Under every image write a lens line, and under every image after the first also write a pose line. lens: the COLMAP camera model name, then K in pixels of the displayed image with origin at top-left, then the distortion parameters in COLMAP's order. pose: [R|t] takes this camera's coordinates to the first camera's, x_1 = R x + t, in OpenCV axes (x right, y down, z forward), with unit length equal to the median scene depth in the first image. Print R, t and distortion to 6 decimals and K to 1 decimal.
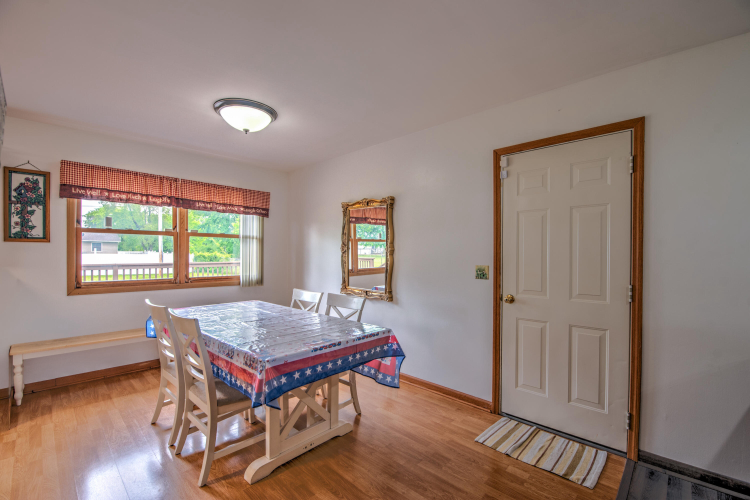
lens RADIAL K [[326.4, 0, 377.4], [0, 326.4, 257.9], [0, 0, 1]] dist [-0.008720, -0.005338]
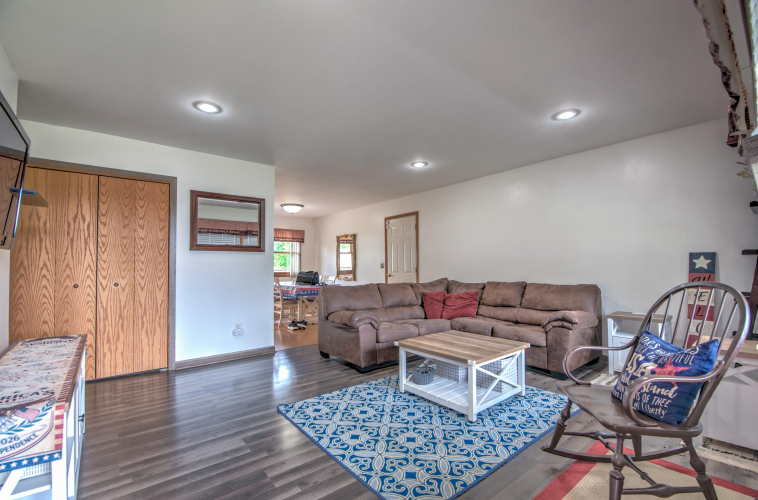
lens RADIAL K [[329.9, 0, 379.9], [0, 329.9, 254.0], [0, 0, 1]] dist [-0.008720, -0.005338]
pose [[0.991242, -0.021219, -0.130340, 0.506173], [0.015060, 0.998731, -0.048055, 0.061301], [0.131194, 0.045671, 0.990304, -1.213824]]
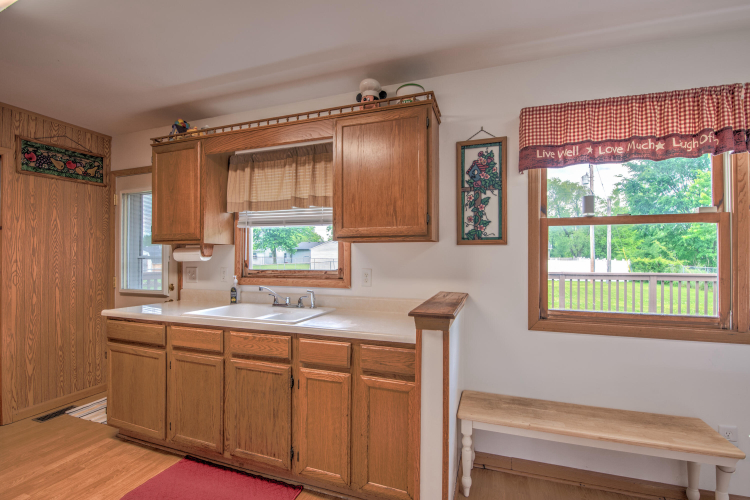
lens RADIAL K [[326.4, 0, 377.5], [0, 326.4, 254.9], [0, 0, 1]] dist [-0.008720, -0.005338]
pose [[0.404560, -0.015539, -0.914379, -0.464135], [-0.010570, 0.999709, -0.021666, -0.008736], [0.914450, 0.018431, 0.404278, 0.439542]]
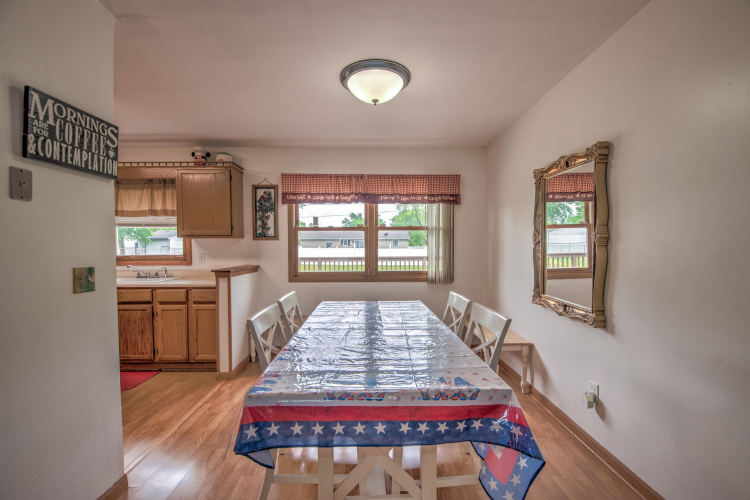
lens RADIAL K [[326.4, 0, 377.8], [0, 326.4, 256.5], [0, 0, 1]] dist [-0.008720, -0.005338]
pose [[0.703831, 0.009064, -0.710309, 0.165602], [0.001087, 0.999904, 0.013837, 0.000464], [0.710366, -0.010512, 0.703754, 0.324899]]
